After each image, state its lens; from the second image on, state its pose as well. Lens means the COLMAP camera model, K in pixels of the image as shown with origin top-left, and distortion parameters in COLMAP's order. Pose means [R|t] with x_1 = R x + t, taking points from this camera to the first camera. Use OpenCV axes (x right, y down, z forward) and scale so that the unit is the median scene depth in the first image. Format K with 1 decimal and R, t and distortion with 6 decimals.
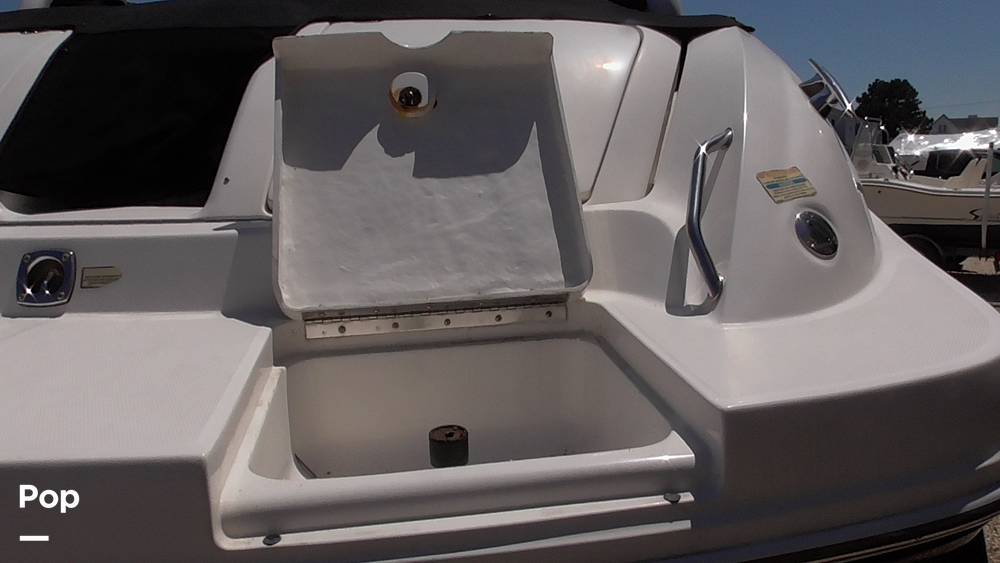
lens RADIAL K [[840.7, 0, 501.0], [0, 840.7, 279.2], [0, 0, 1]] dist [-0.011407, 0.001991]
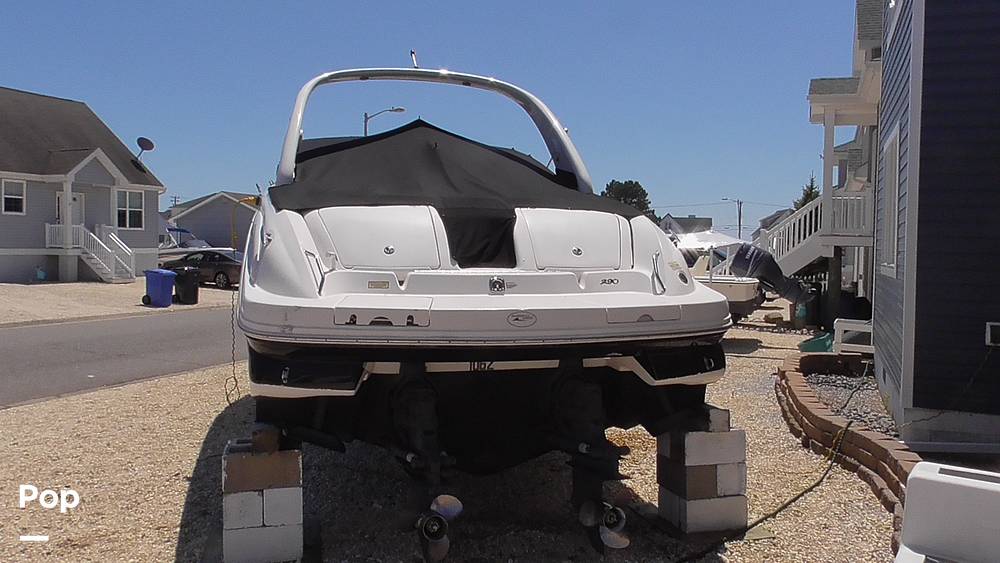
lens RADIAL K [[840.7, 0, 501.0], [0, 840.7, 279.2], [0, 0, 1]] dist [-0.011407, 0.001991]
pose [[0.959875, 0.018186, 0.279839, -0.249937], [0.010410, 0.994896, -0.100362, 0.054869], [-0.280236, 0.099248, 0.954787, -0.408341]]
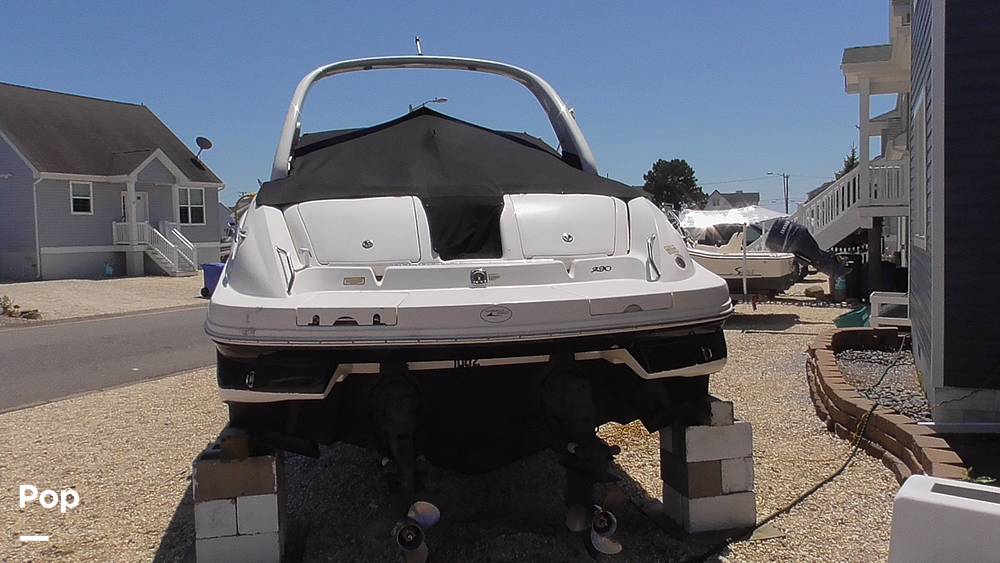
lens RADIAL K [[811.2, 0, 500.7], [0, 811.2, 268.7], [0, 0, 1]] dist [-0.034146, 0.001565]
pose [[0.976047, -0.014879, 0.217051, -0.189932], [0.035468, 0.995194, -0.091271, 0.043914], [-0.214650, 0.096783, 0.971884, -0.372509]]
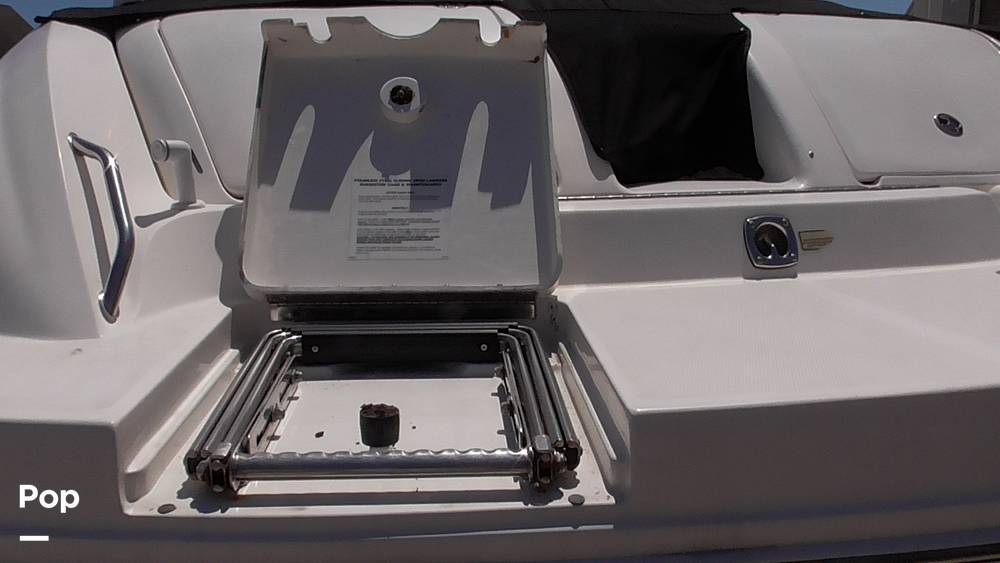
lens RADIAL K [[904.3, 0, 487.6], [0, 904.3, 278.8], [0, 0, 1]] dist [-0.000416, -0.001200]
pose [[0.960175, -0.036214, 0.277042, -0.191891], [0.040787, 0.999110, -0.010760, 0.006796], [-0.276406, 0.021631, 0.960798, -0.000174]]
